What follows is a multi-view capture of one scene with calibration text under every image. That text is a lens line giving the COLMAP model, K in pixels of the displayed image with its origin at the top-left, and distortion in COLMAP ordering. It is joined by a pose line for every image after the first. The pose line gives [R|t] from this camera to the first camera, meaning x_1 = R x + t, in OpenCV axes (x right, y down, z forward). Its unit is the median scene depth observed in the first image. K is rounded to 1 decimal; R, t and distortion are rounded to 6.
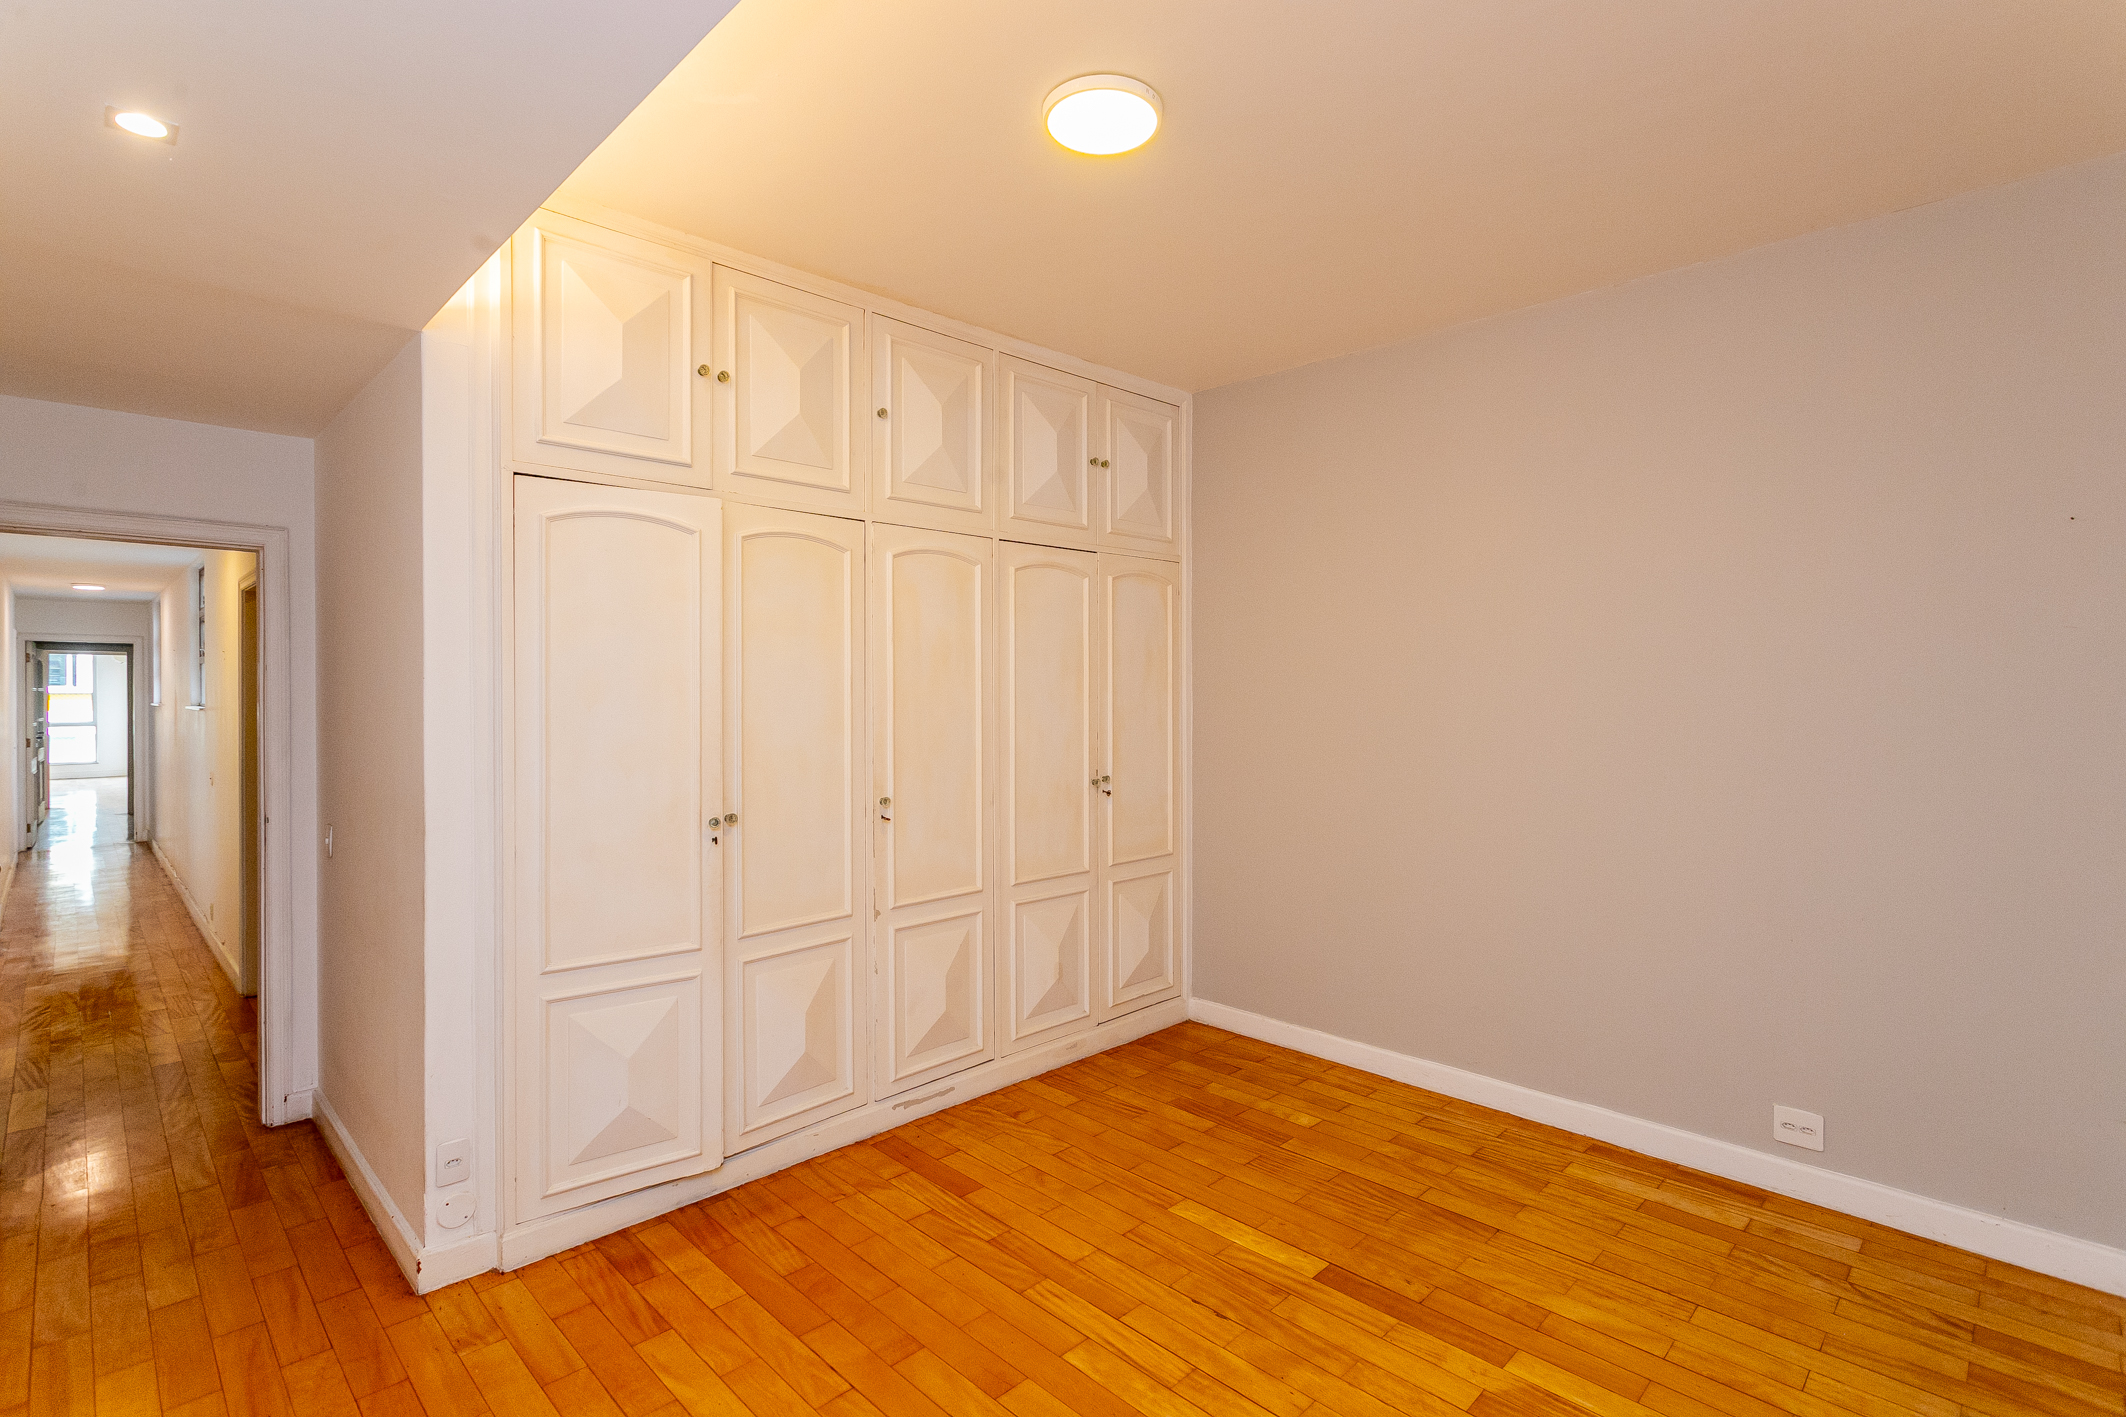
lens RADIAL K [[1009.3, 0, 1069.5], [0, 1009.3, 698.0], [0, 0, 1]] dist [-0.004491, 0.002305]
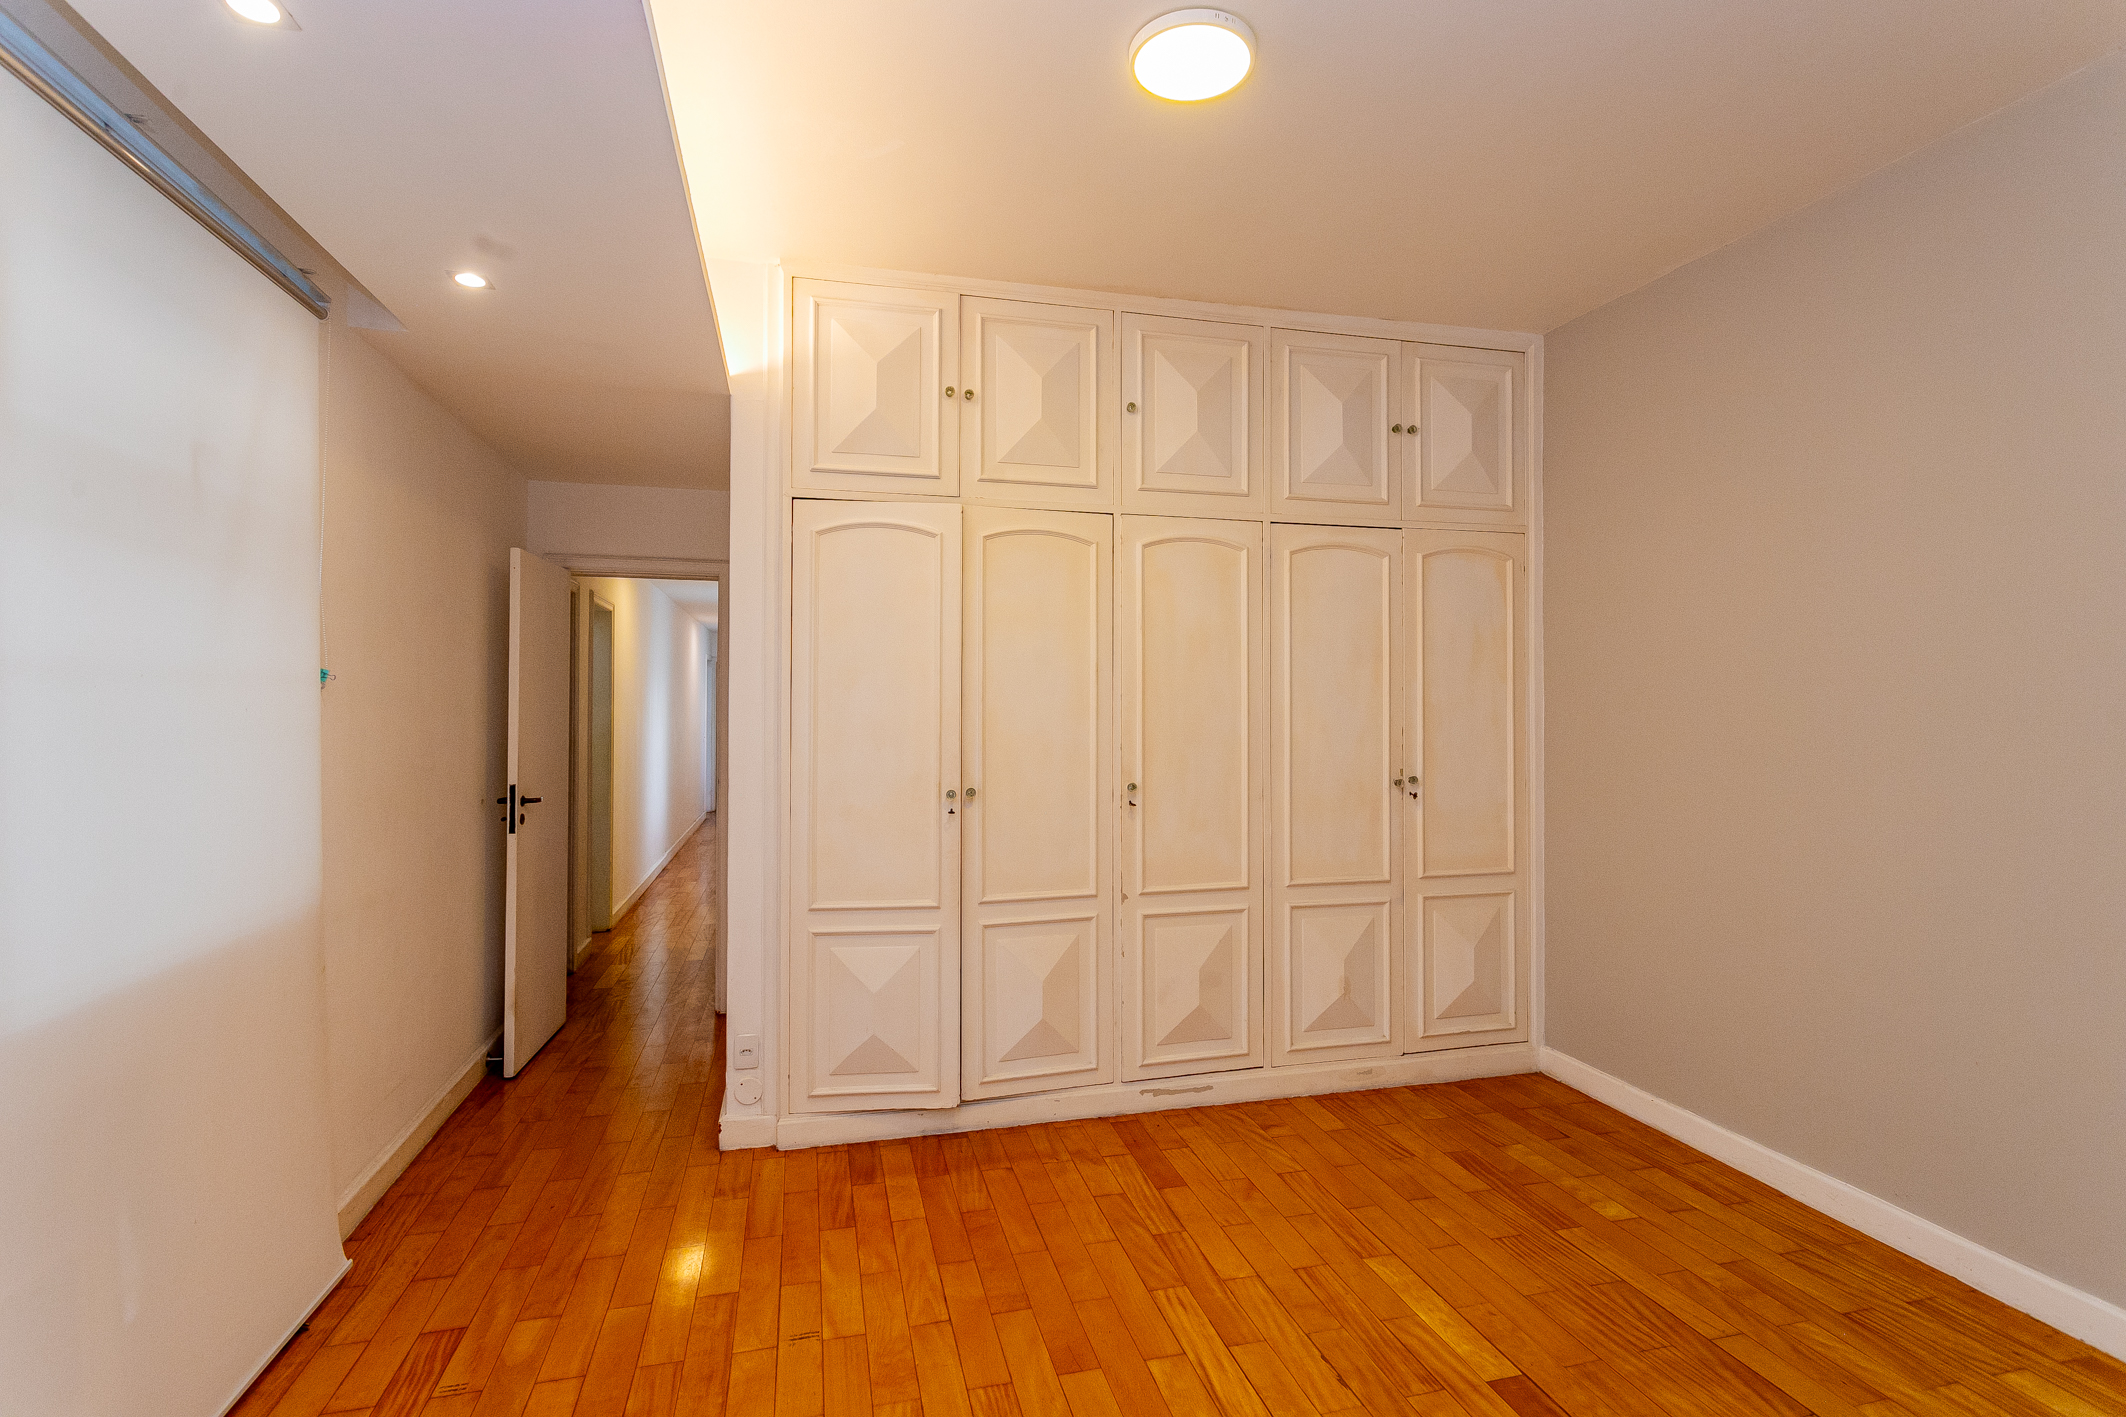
lens RADIAL K [[1009.3, 0, 1060.6], [0, 1009.3, 697.5], [0, 0, 1]] dist [-0.004491, 0.002305]
pose [[0.860550, -0.001090, -0.509364, 0.299266], [-0.007089, 0.999875, -0.014117, 0.029270], [0.509316, 0.015760, 0.860435, 0.094096]]
